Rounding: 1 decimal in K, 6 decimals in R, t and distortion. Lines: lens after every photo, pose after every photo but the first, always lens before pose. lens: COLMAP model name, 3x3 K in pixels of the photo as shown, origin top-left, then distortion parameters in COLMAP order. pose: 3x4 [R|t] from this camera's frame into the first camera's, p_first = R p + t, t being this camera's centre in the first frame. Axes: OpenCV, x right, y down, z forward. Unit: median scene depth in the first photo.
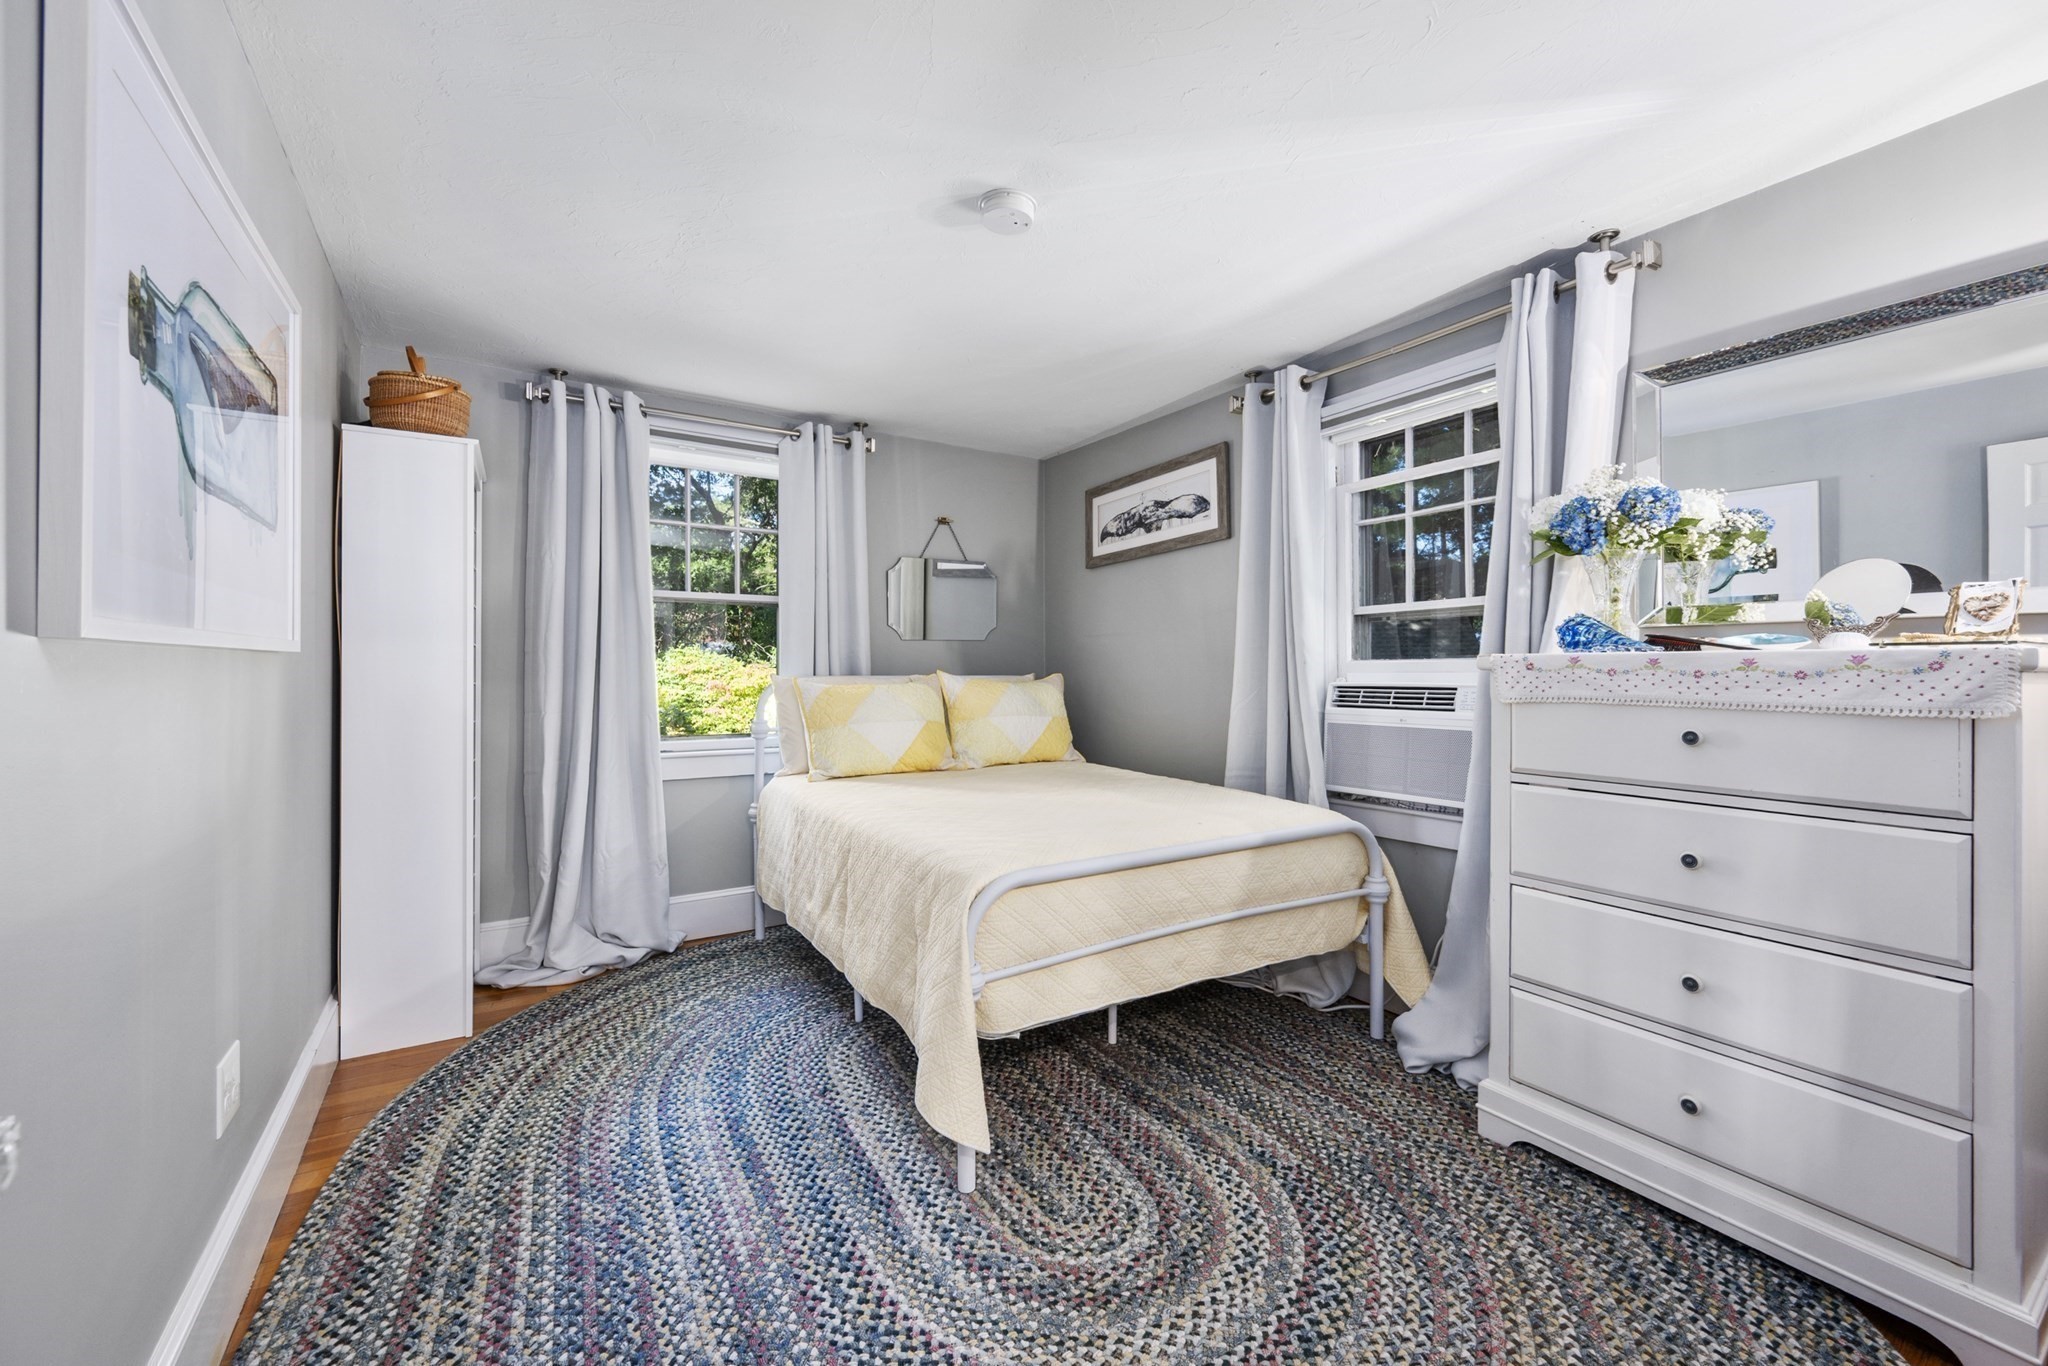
lens RADIAL K [[824.2, 0, 1029.5], [0, 824.2, 673.0], [0, 0, 1]] dist [-0.001850, 0.000103]
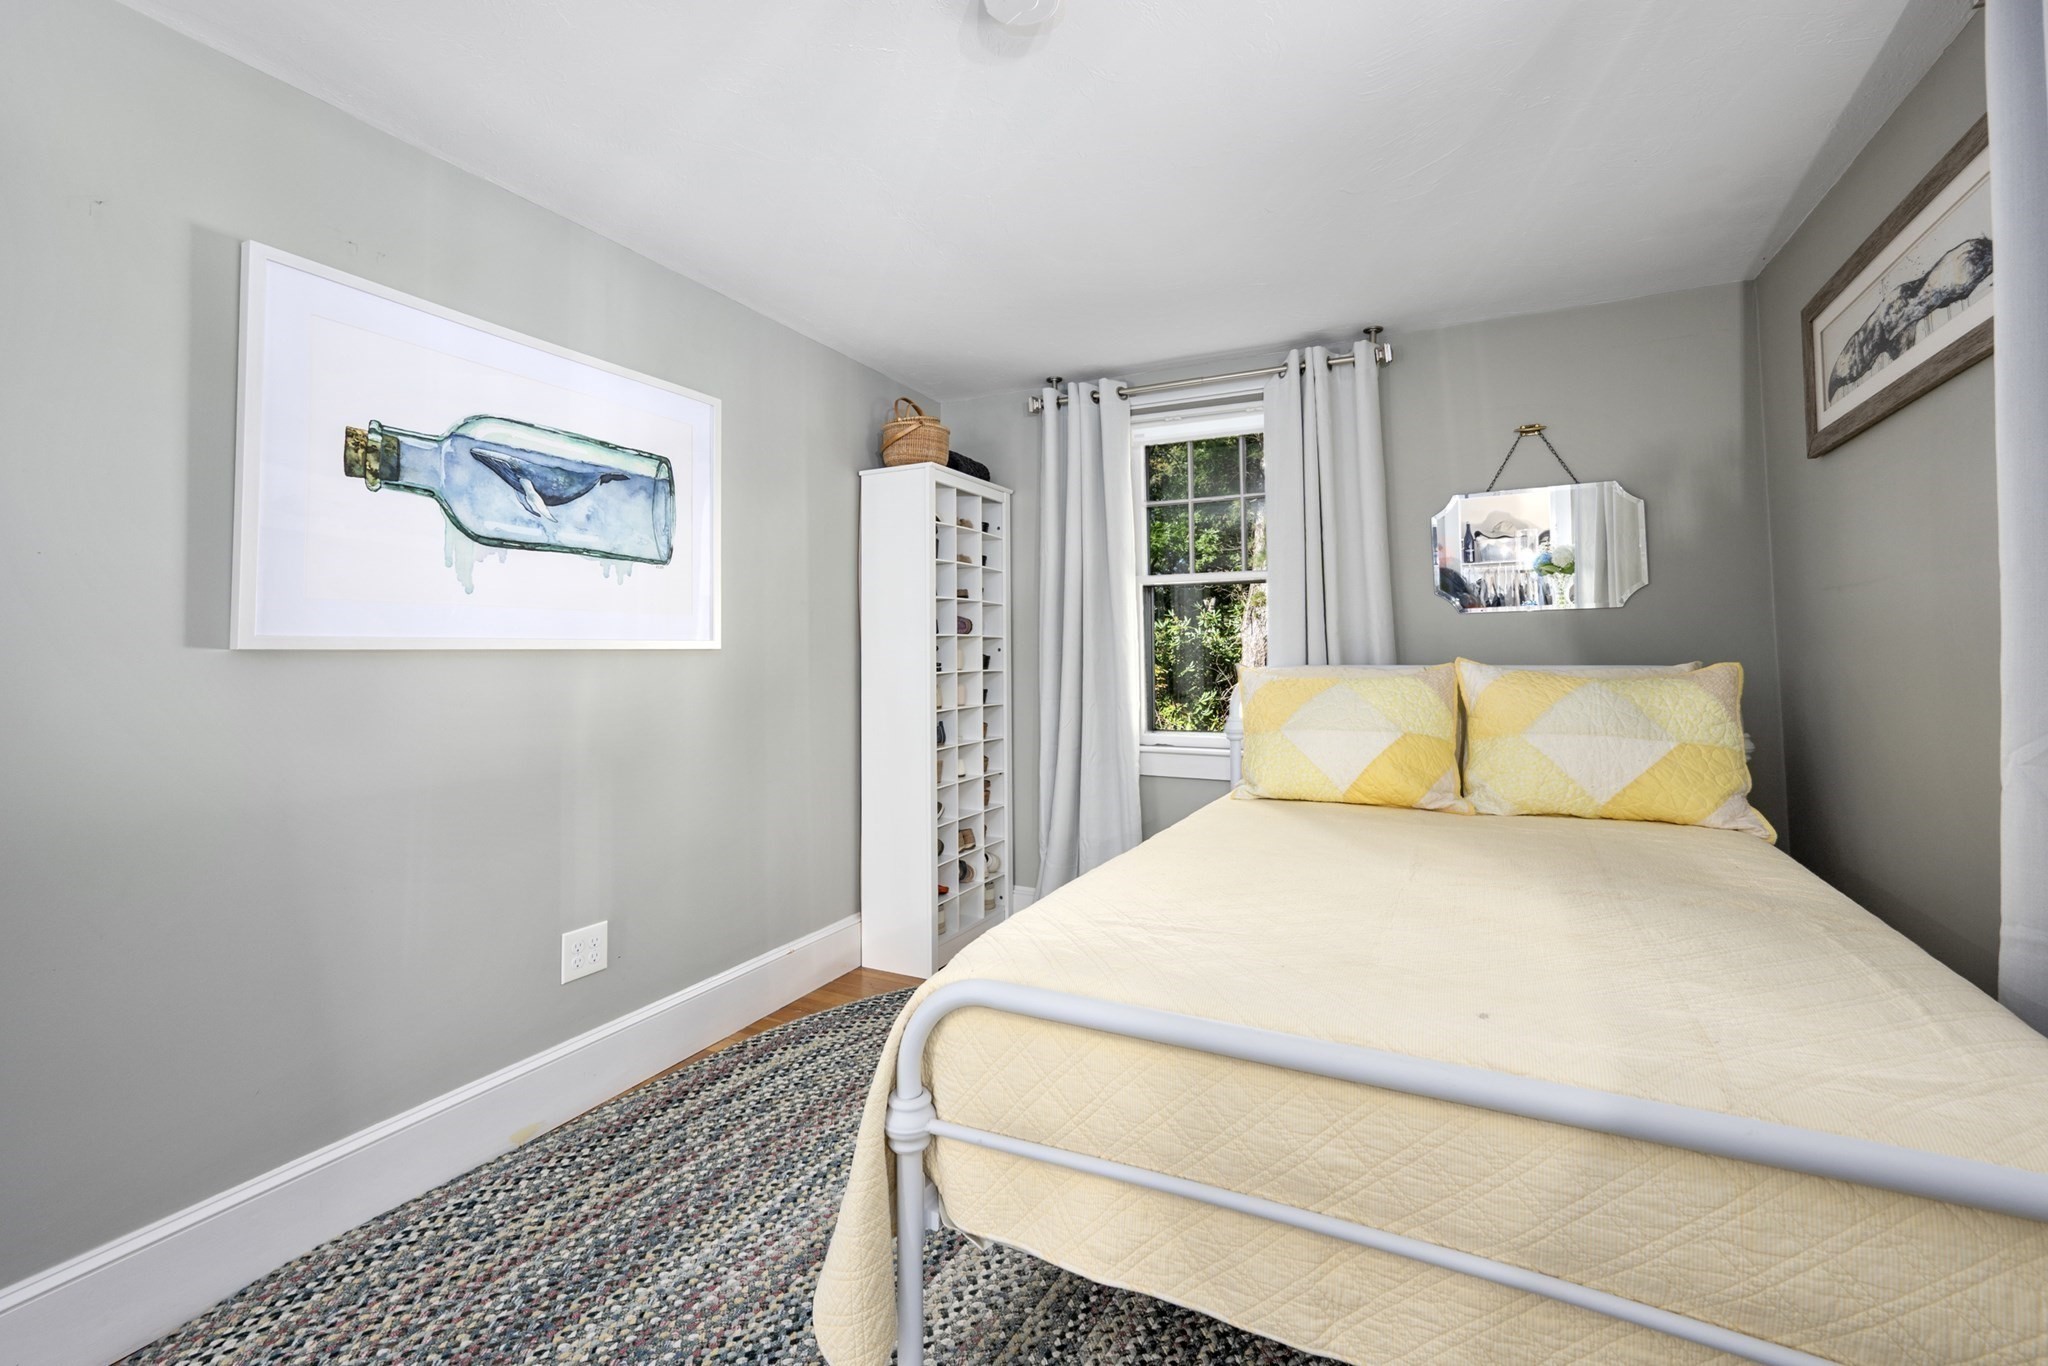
lens RADIAL K [[852.6, 0, 1049.4], [0, 852.6, 620.8], [0, 0, 1]] dist [-0.004231, -0.000223]
pose [[0.525341, -0.038364, -0.850026, 0.381245], [0.004309, 0.999090, -0.042428, -0.006346], [0.850881, 0.018626, 0.525029, 0.453330]]
